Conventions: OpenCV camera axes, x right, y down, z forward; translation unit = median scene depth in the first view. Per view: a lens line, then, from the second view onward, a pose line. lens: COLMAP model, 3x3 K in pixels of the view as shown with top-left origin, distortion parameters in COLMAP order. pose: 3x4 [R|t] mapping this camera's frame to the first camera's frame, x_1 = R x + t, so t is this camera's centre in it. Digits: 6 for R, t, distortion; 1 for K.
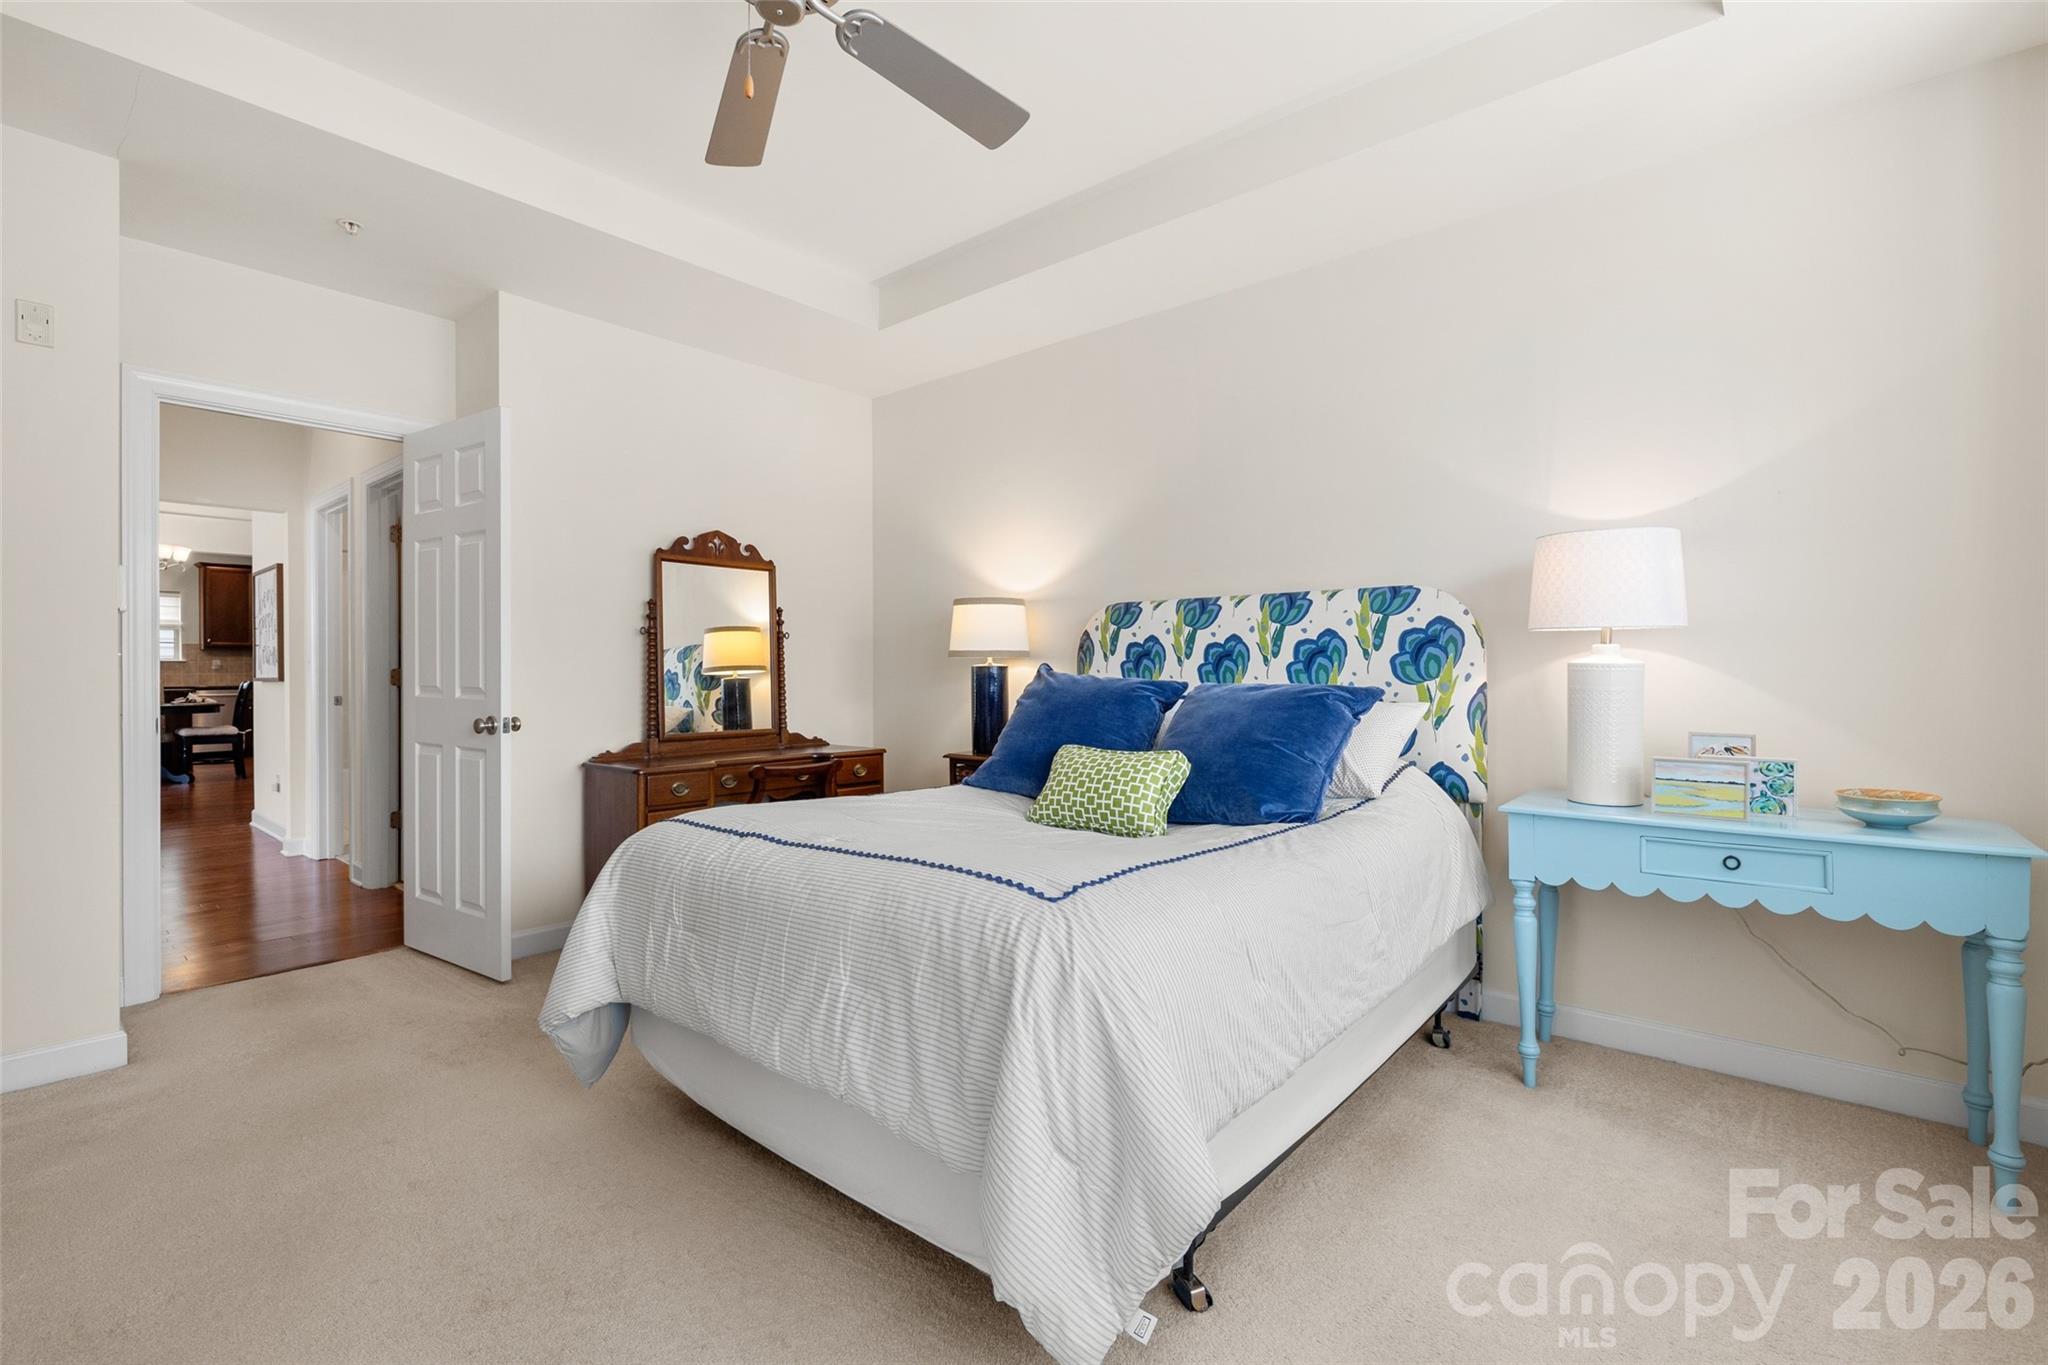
lens RADIAL K [[915.3, 0, 1024.0], [0, 915.3, 682.5], [0, 0, 1]] dist [-0.000371, 0.000155]
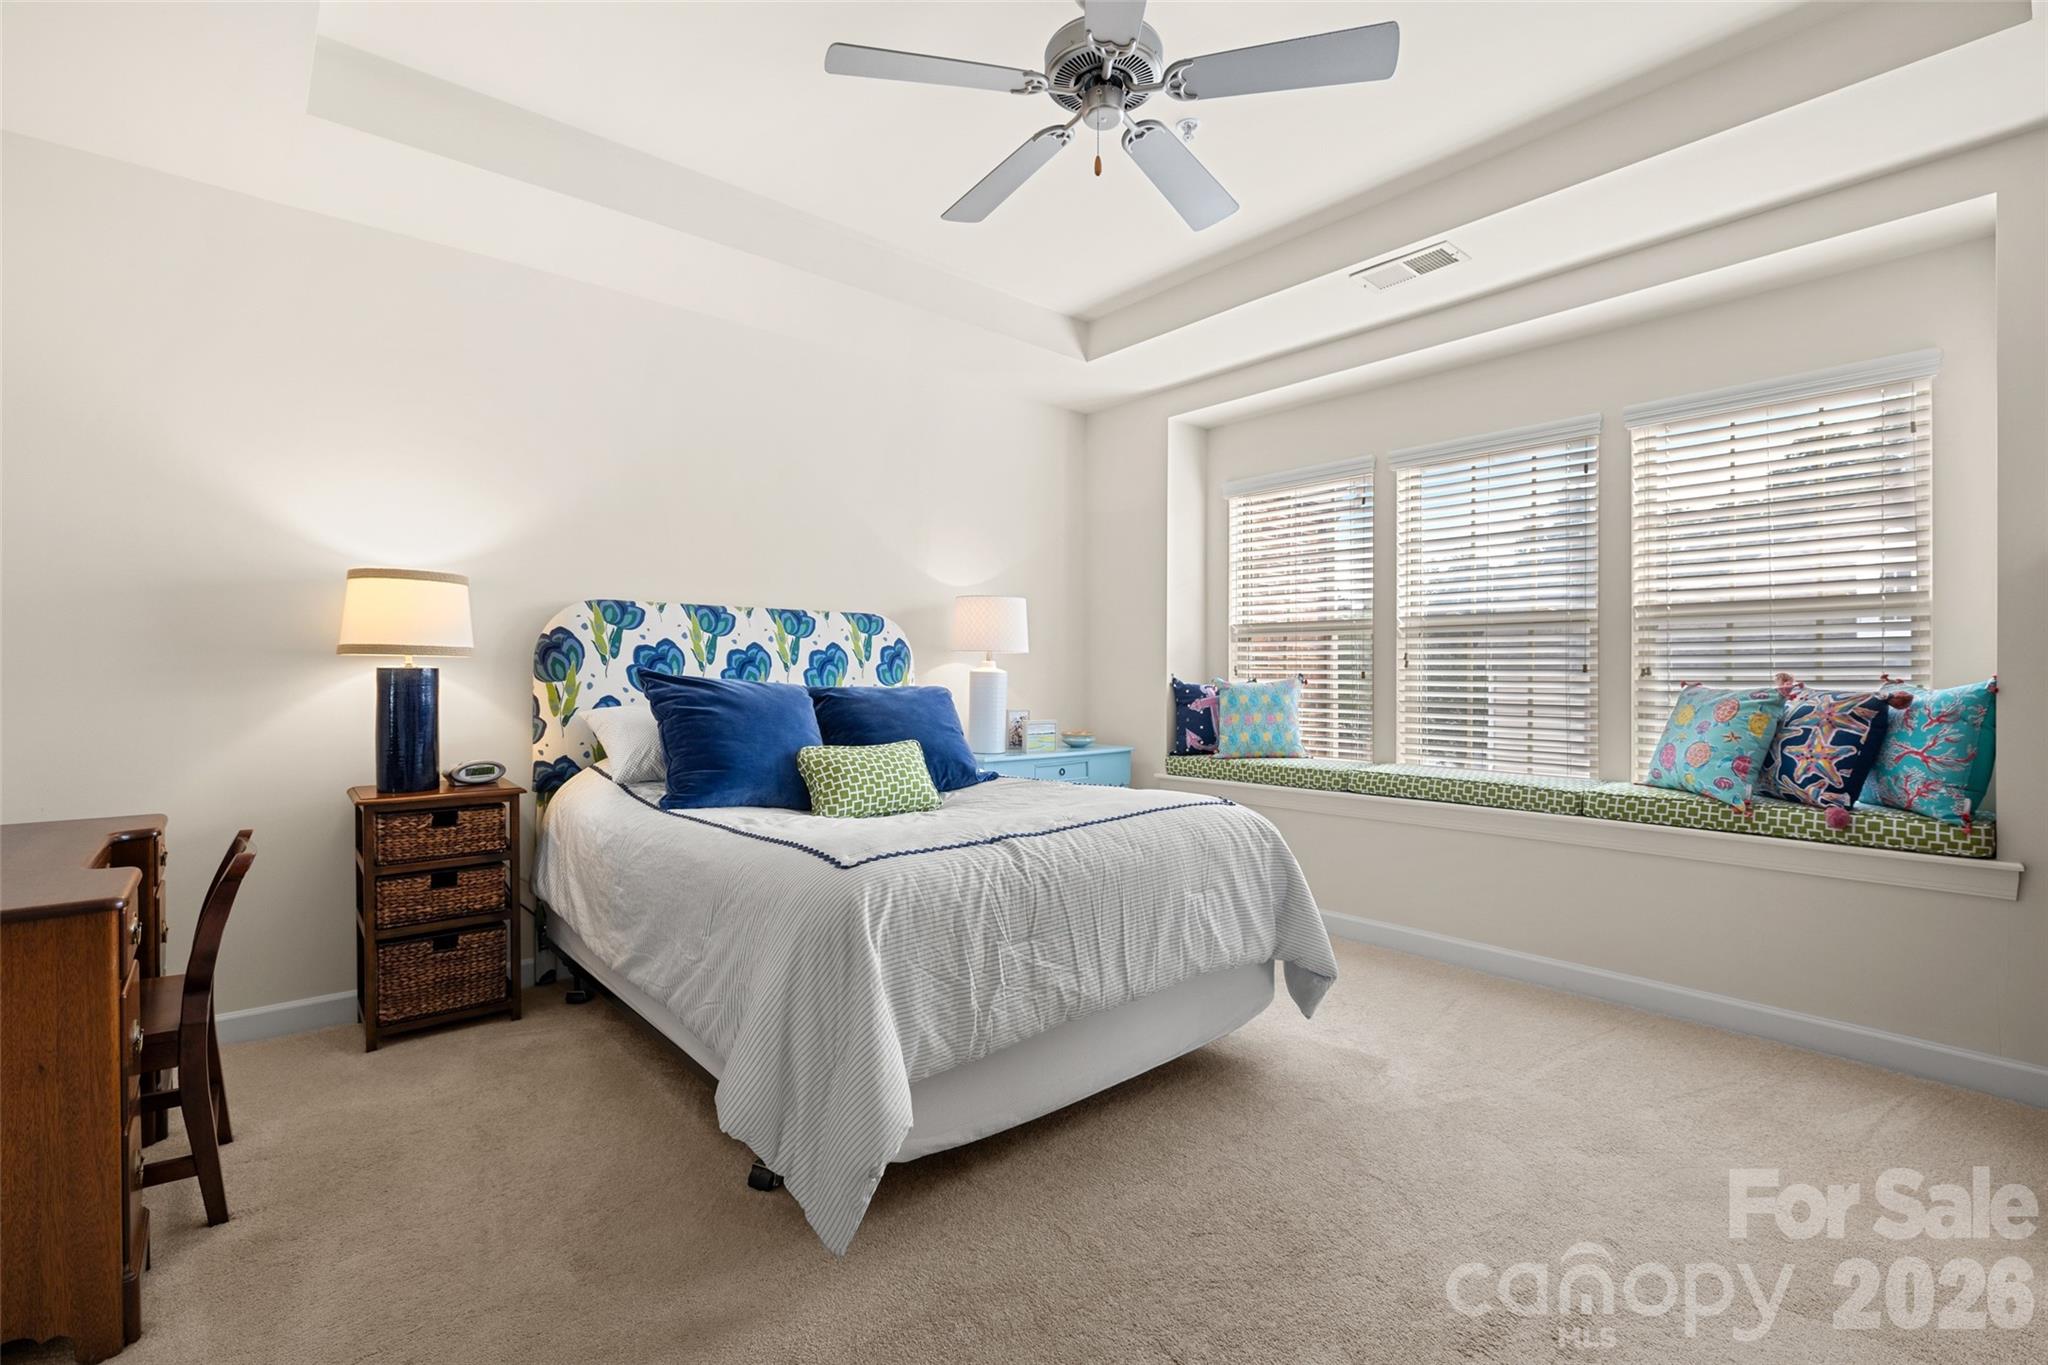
lens RADIAL K [[915.3, 0, 1024.0], [0, 915.3, 682.5], [0, 0, 1]] dist [-0.000371, 0.000155]
pose [[0.160418, -0.002040, 0.987047, -0.843683], [0.013002, 0.999915, -0.000047, -0.000657], [-0.986963, 0.012841, 0.160431, 0.534625]]
